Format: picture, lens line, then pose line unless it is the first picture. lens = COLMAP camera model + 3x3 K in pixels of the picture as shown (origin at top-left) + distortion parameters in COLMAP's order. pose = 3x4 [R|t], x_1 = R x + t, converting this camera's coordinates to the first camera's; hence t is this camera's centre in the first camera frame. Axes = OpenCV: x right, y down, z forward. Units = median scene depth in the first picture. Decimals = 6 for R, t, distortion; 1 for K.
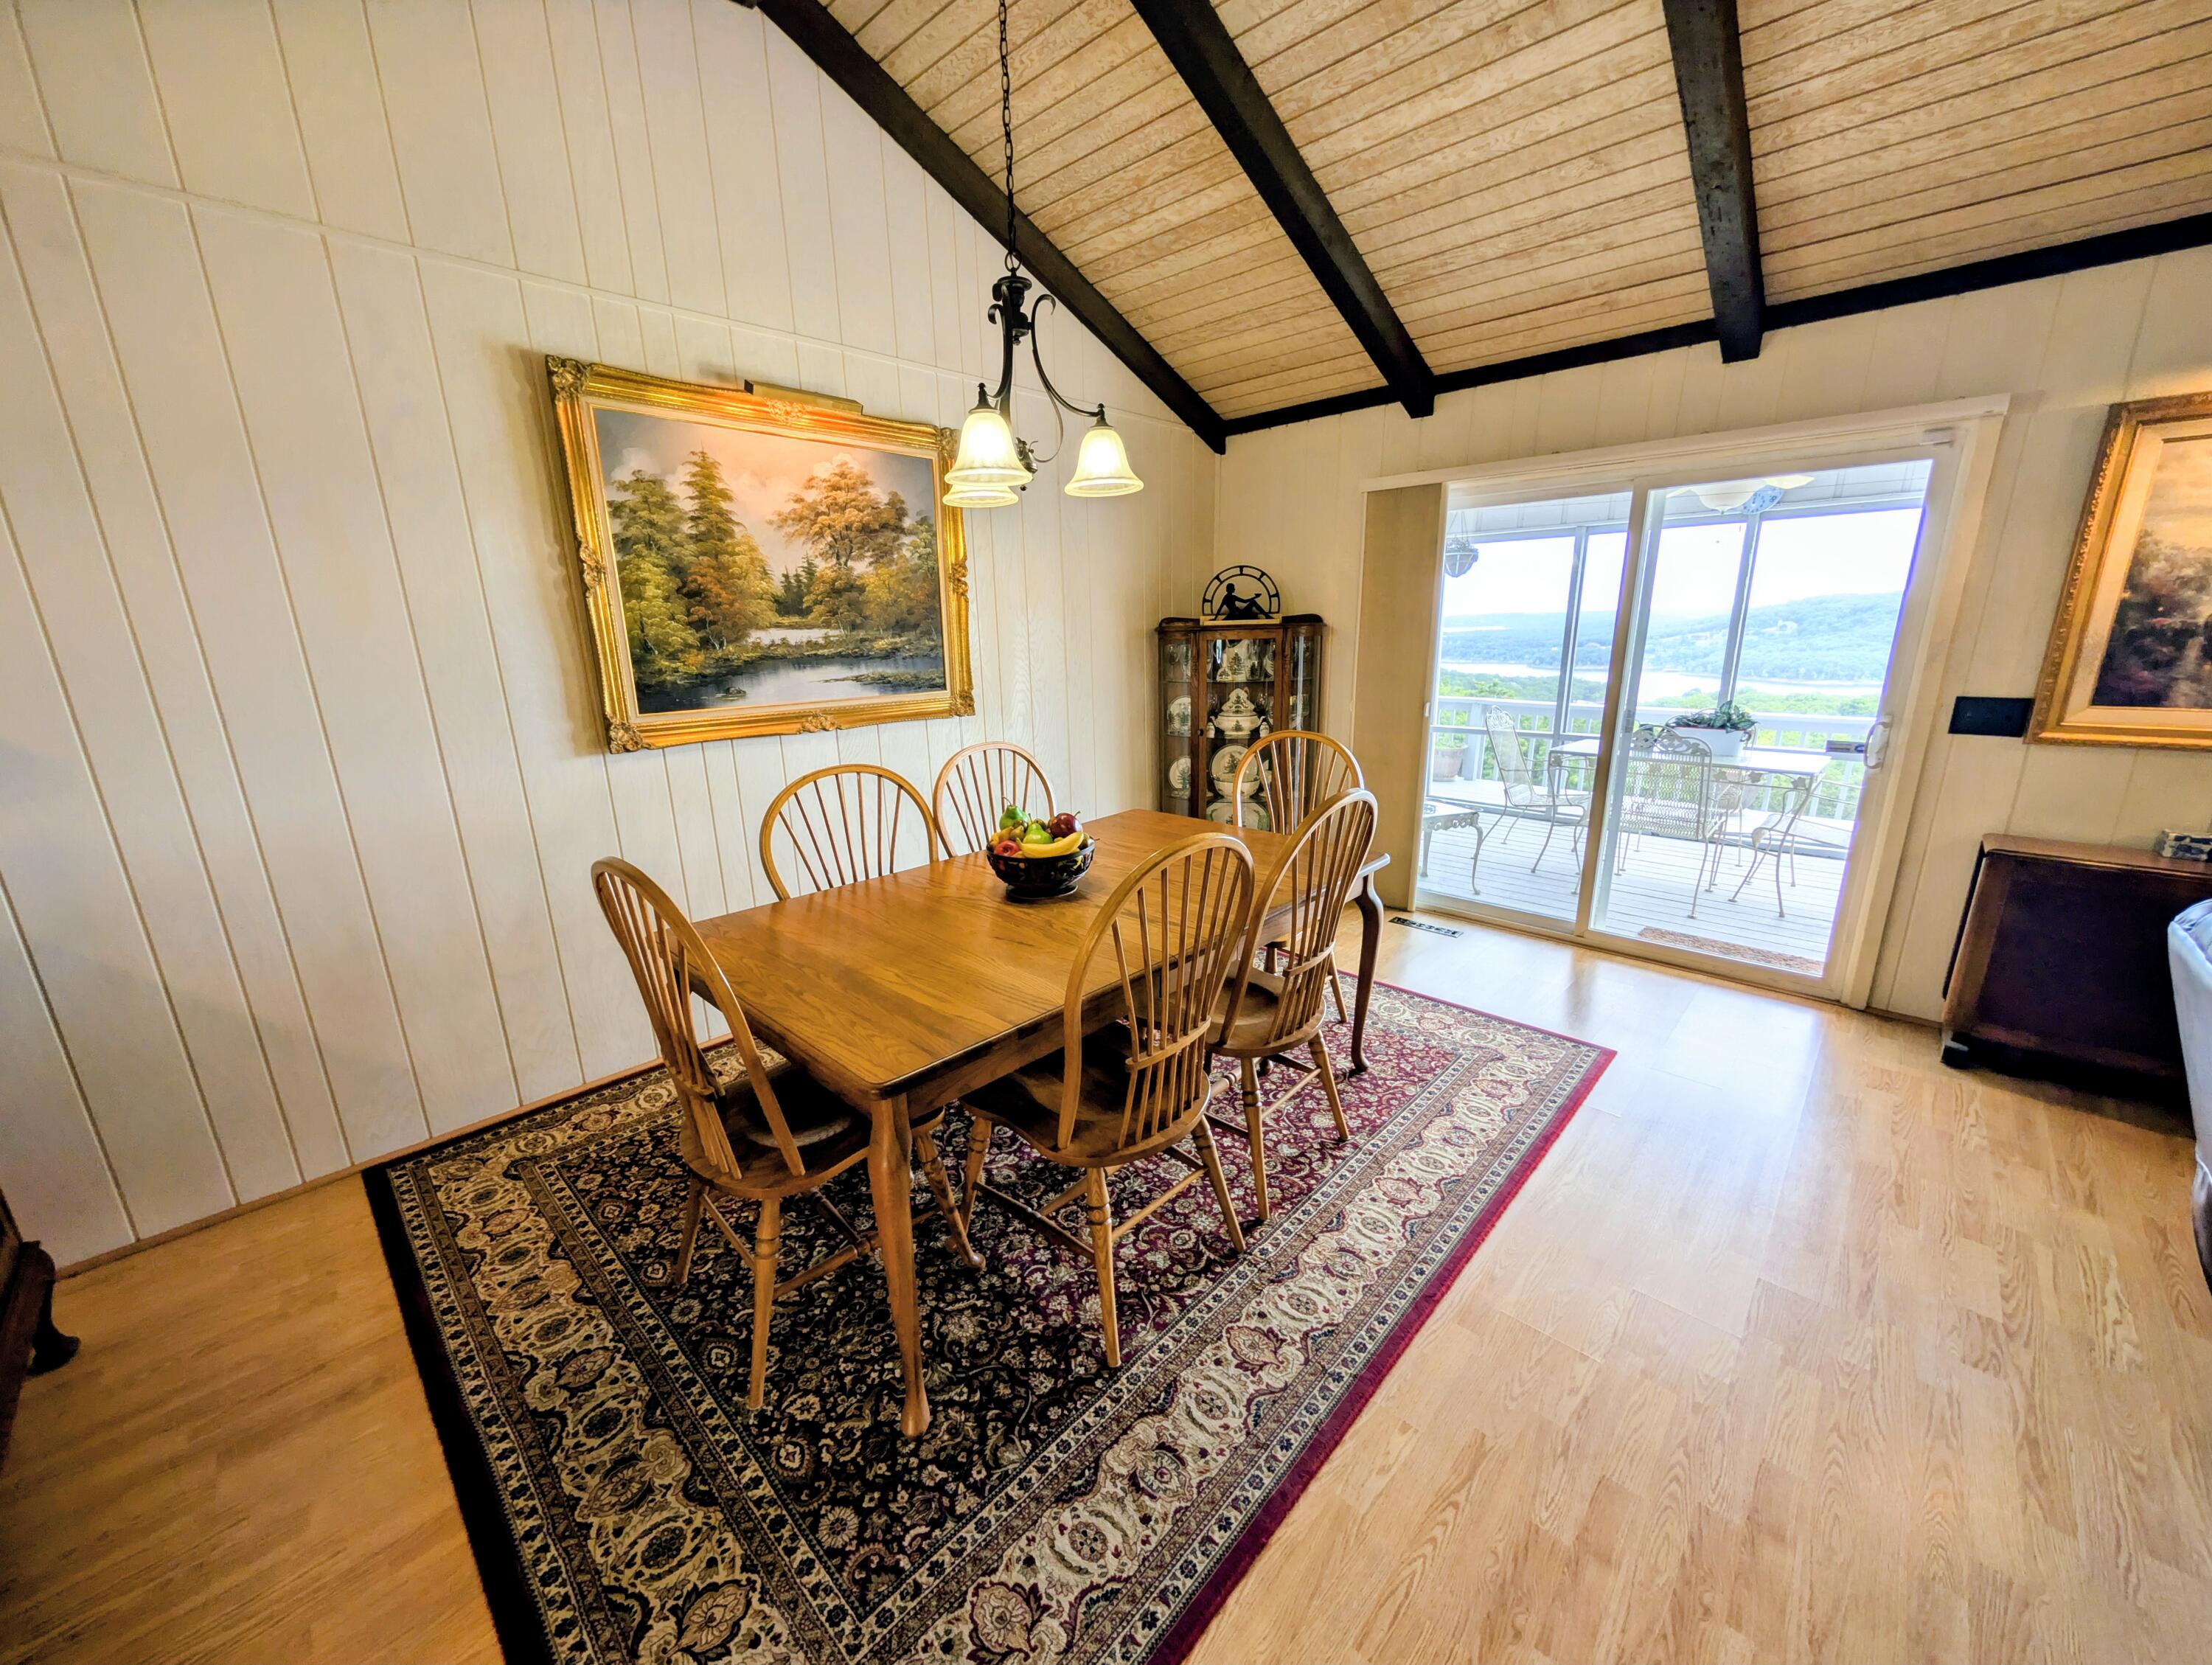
lens RADIAL K [[836.2, 0, 1099.6], [0, 836.2, 844.3], [0, 0, 1]] dist [0.000181, 0.000117]
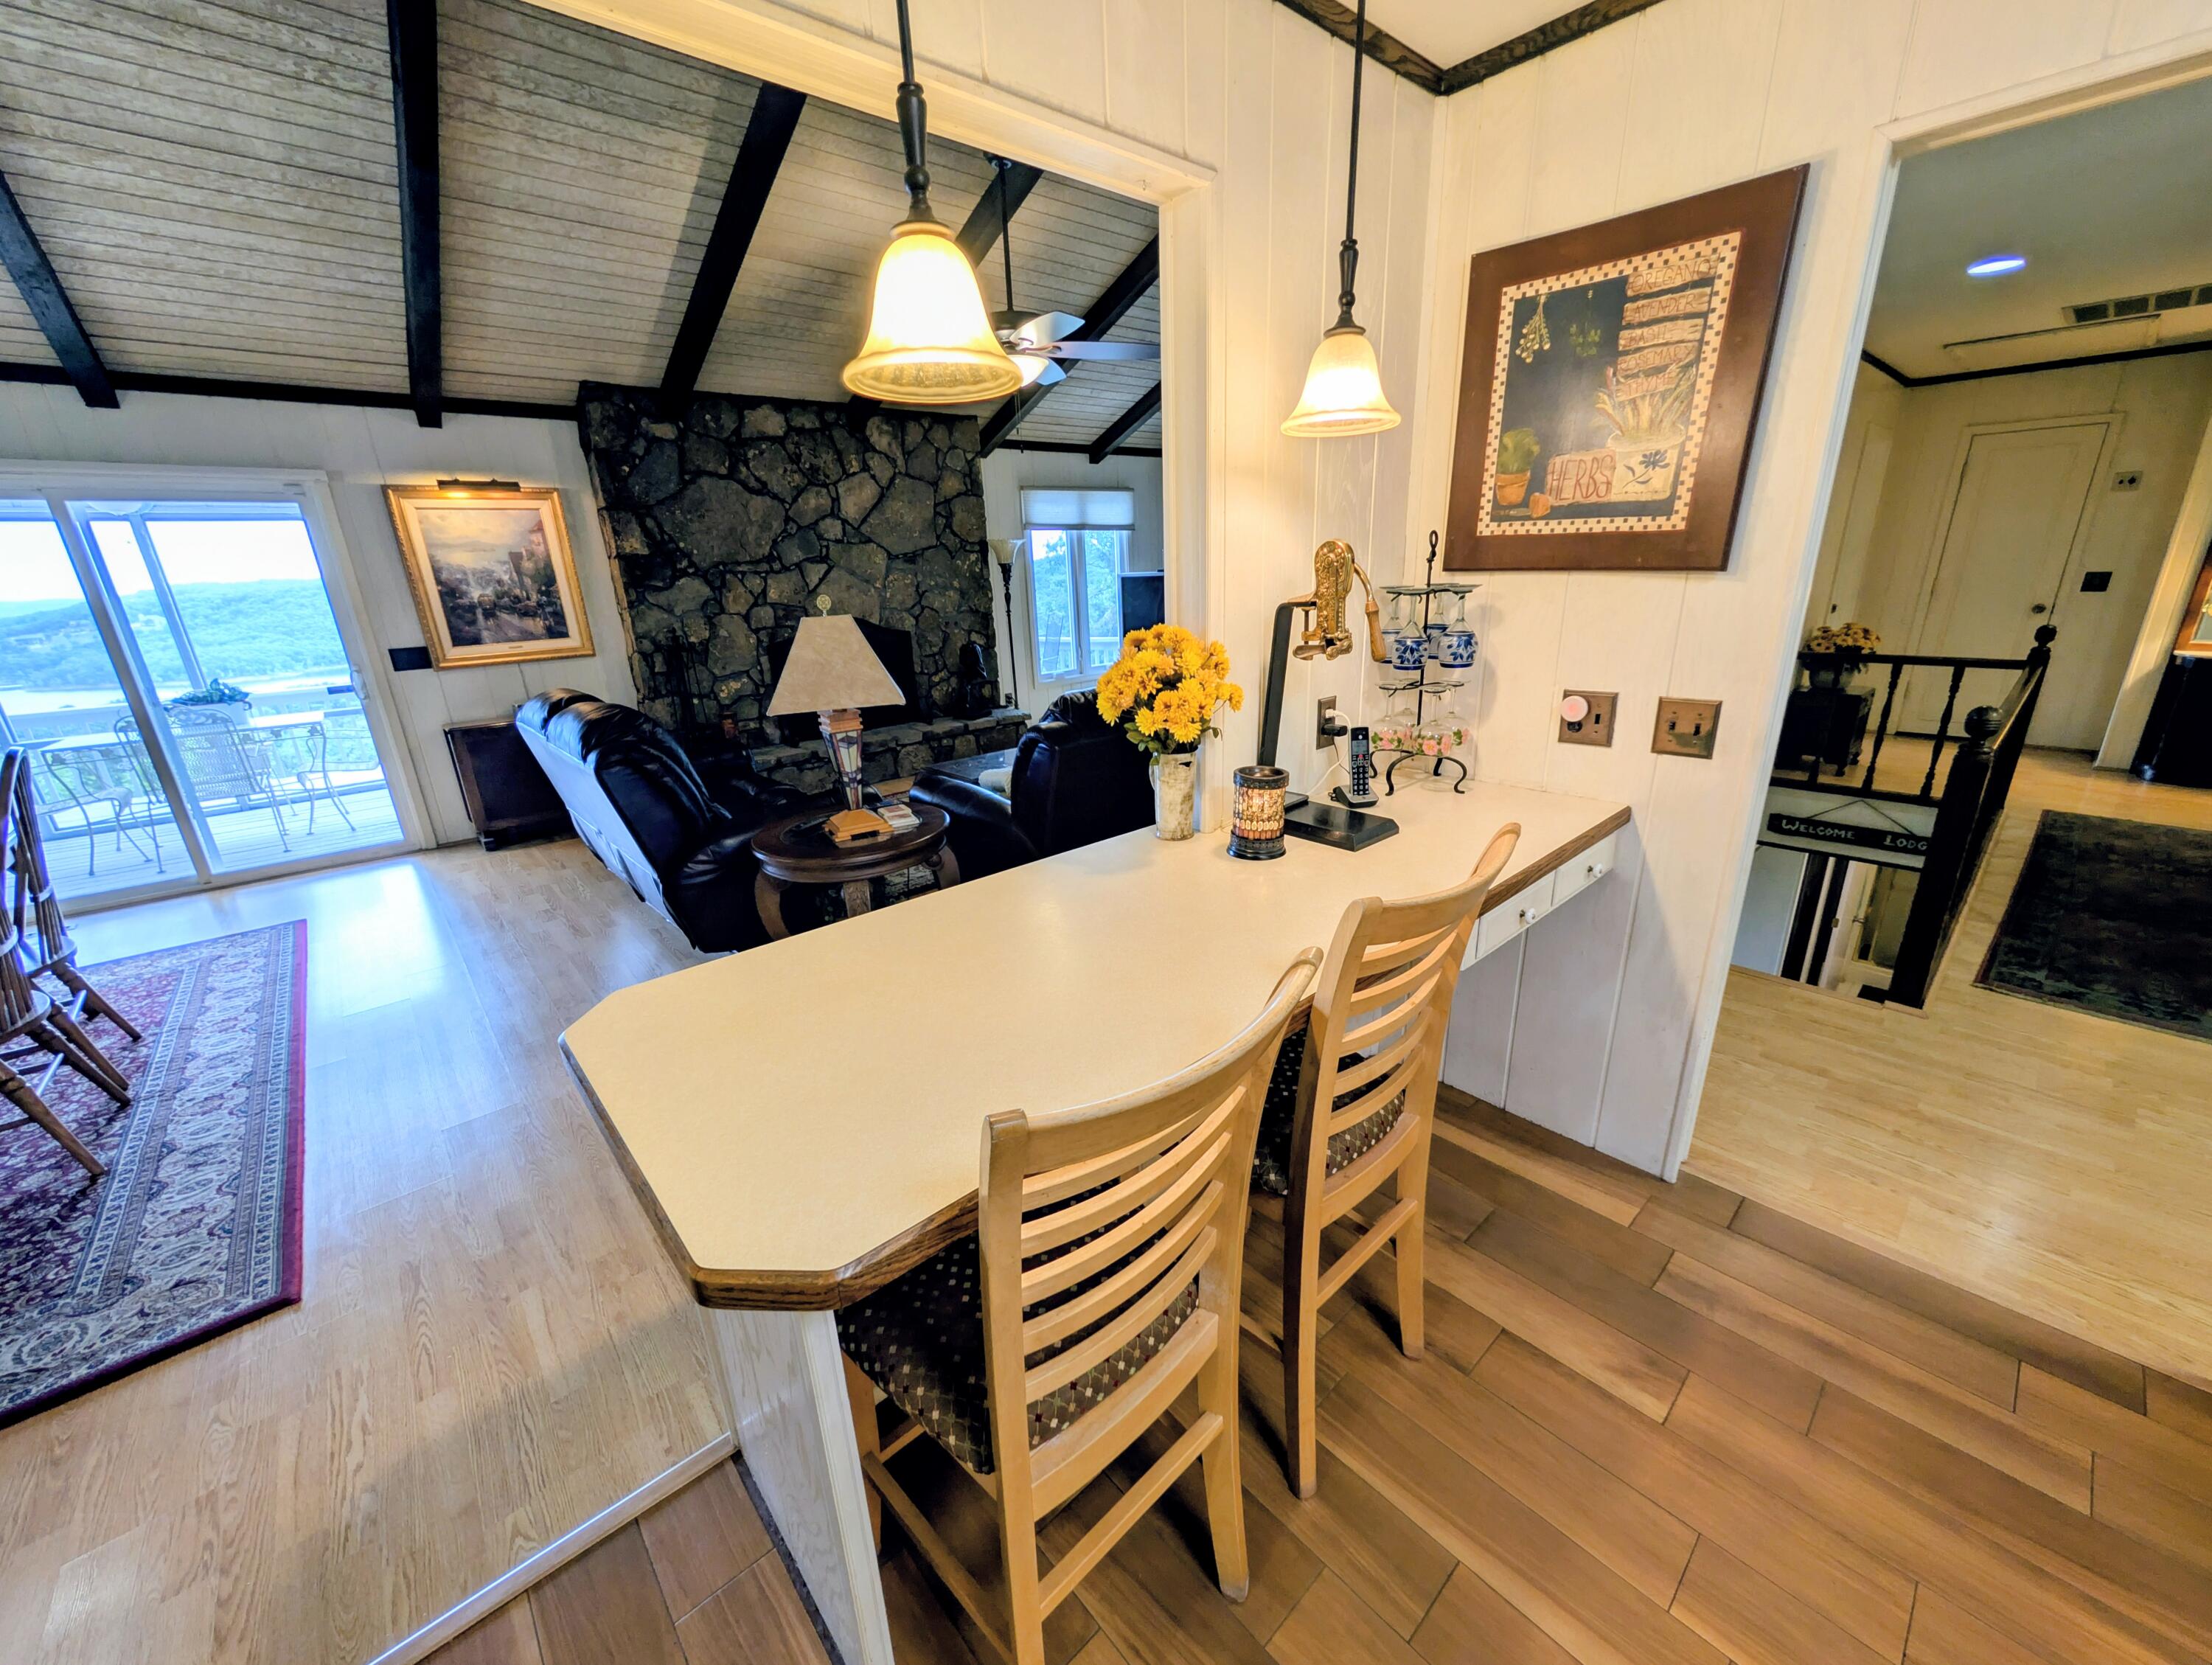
lens RADIAL K [[853.1, 0, 1109.3], [0, 853.1, 843.7], [0, 0, 1]] dist [0.000193, 0.000025]
pose [[0.071338, -0.297039, 0.952197, -0.619313], [0.290385, 0.919463, 0.265073, 0.149301], [-0.954247, 0.257594, 0.151848, -0.541870]]
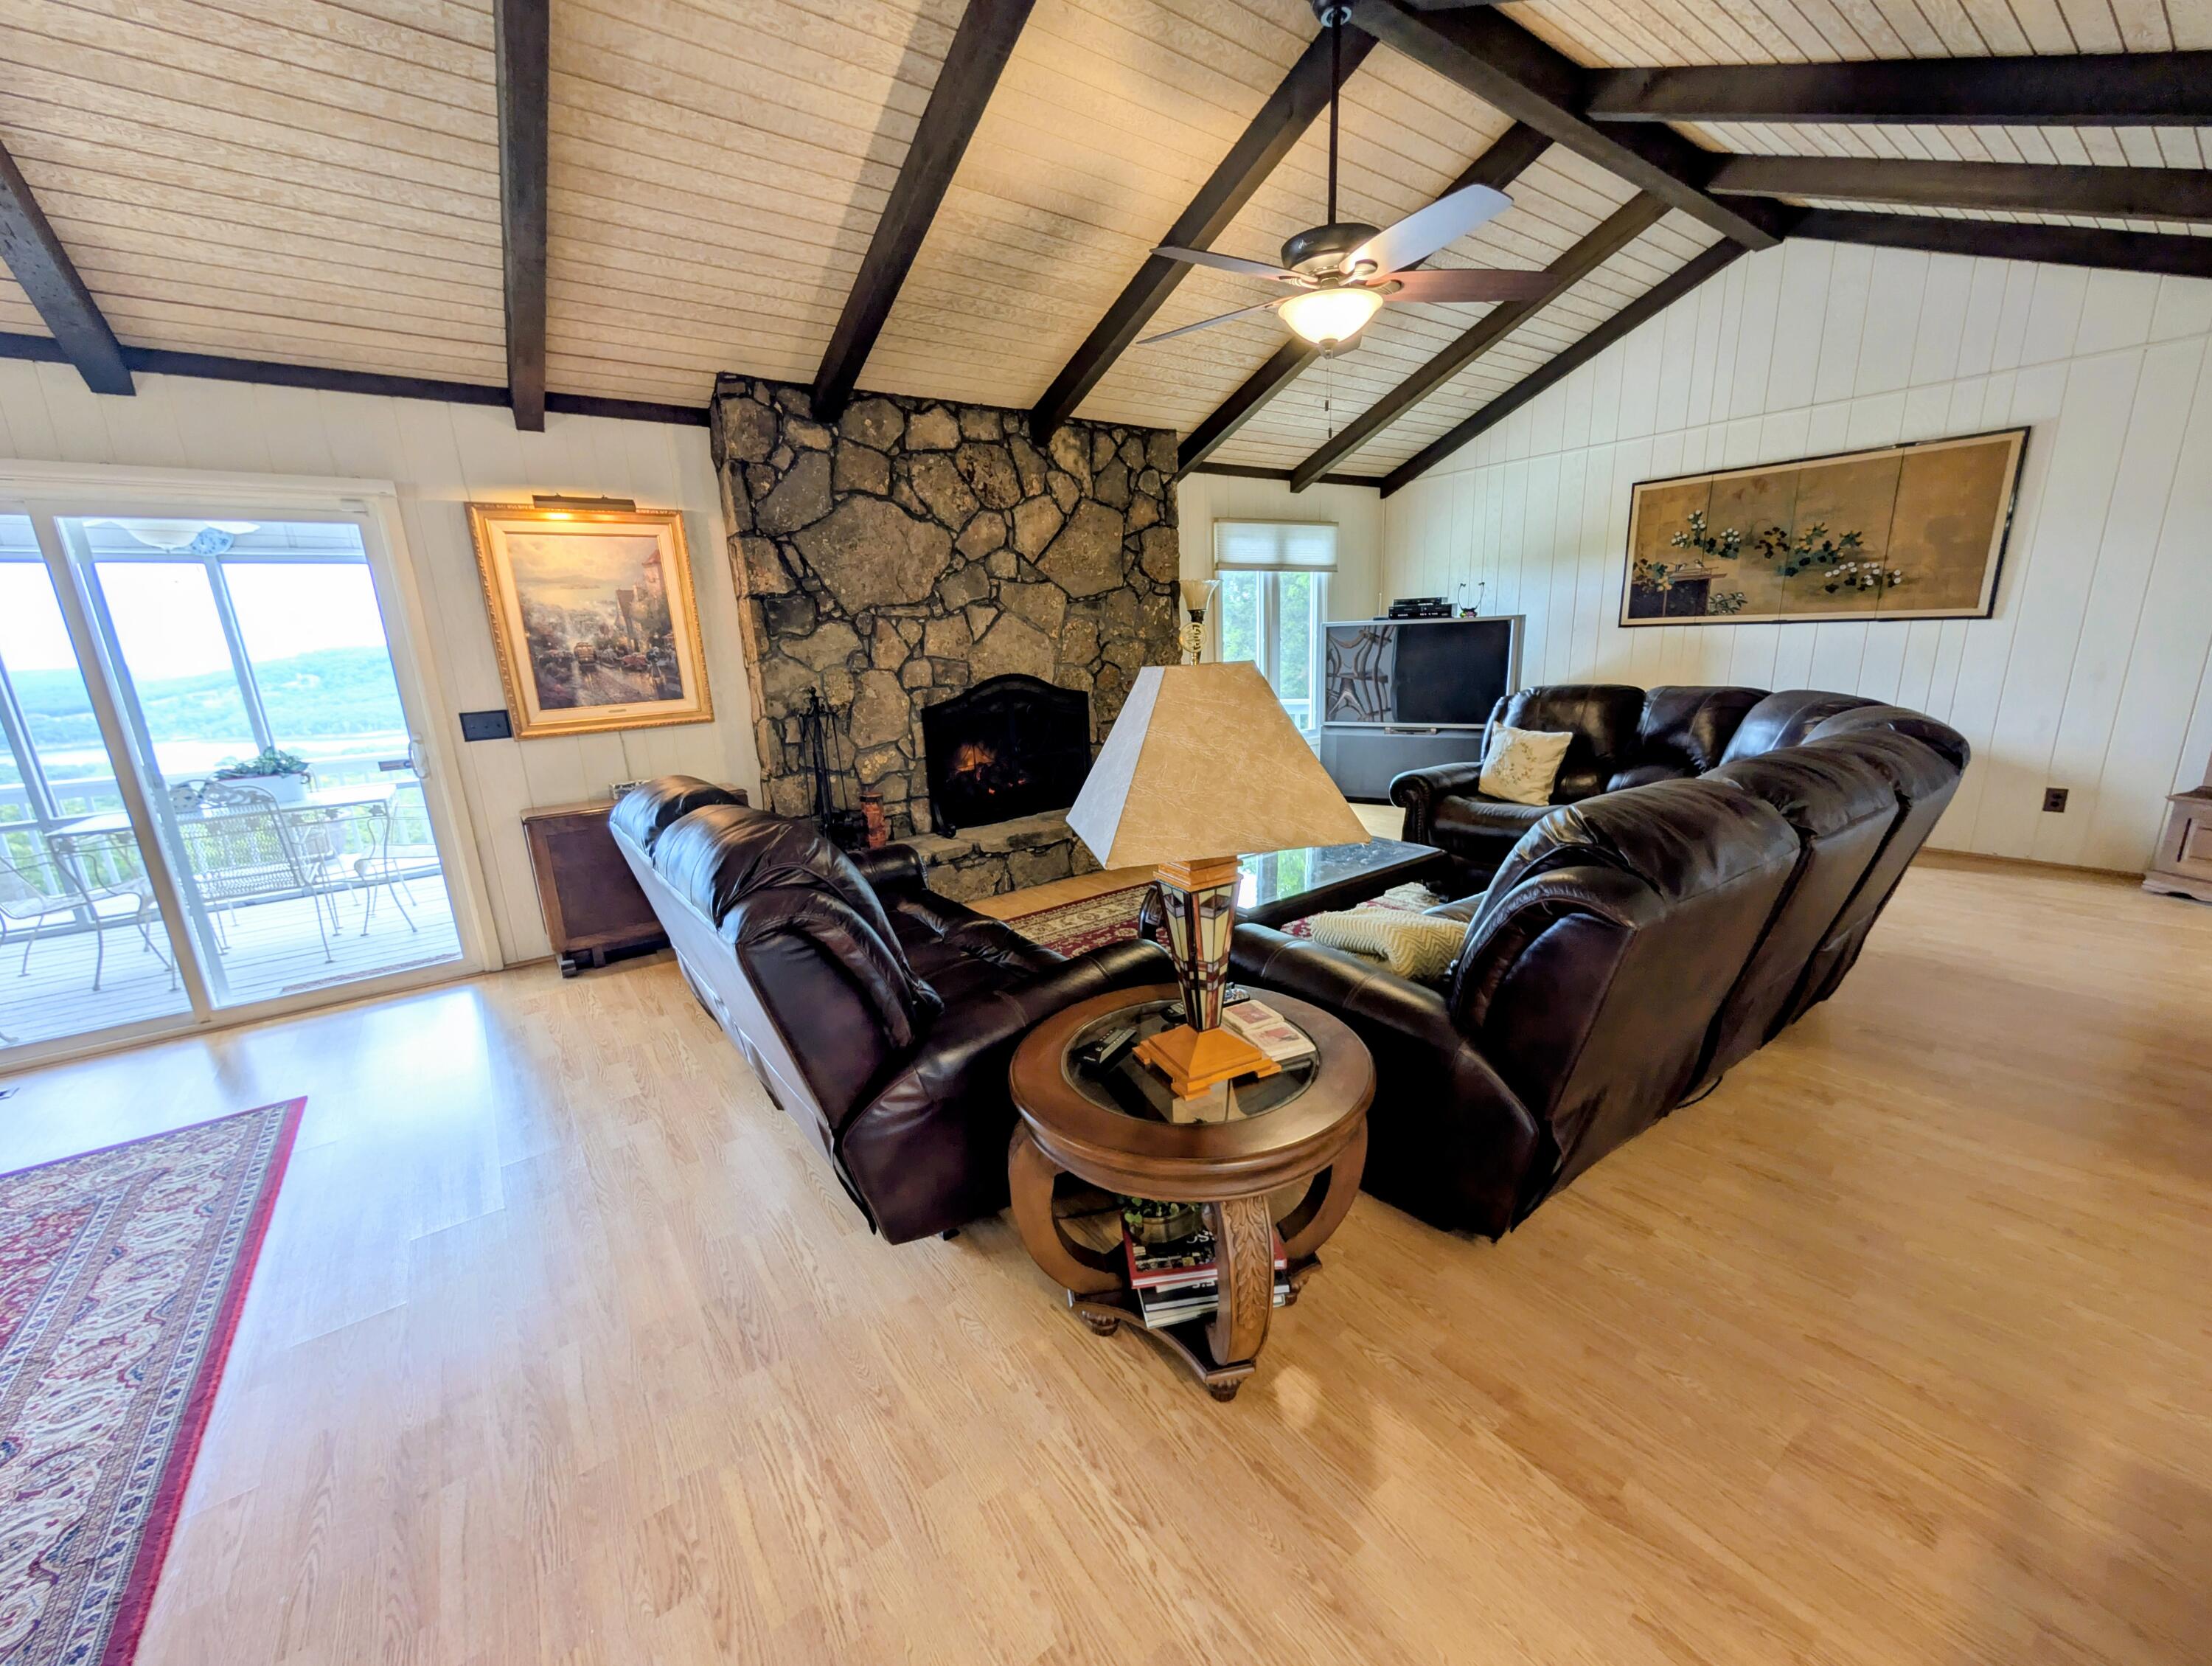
lens RADIAL K [[860.8, 0, 1107.4], [0, 860.8, 845.3], [0, 0, 1]] dist [0.000258, -0.000019]
pose [[0.158186, -0.230036, 0.960240, -0.131163], [0.289447, 0.940566, 0.177641, 0.067448], [-0.944033, 0.249838, 0.215367, -0.172624]]
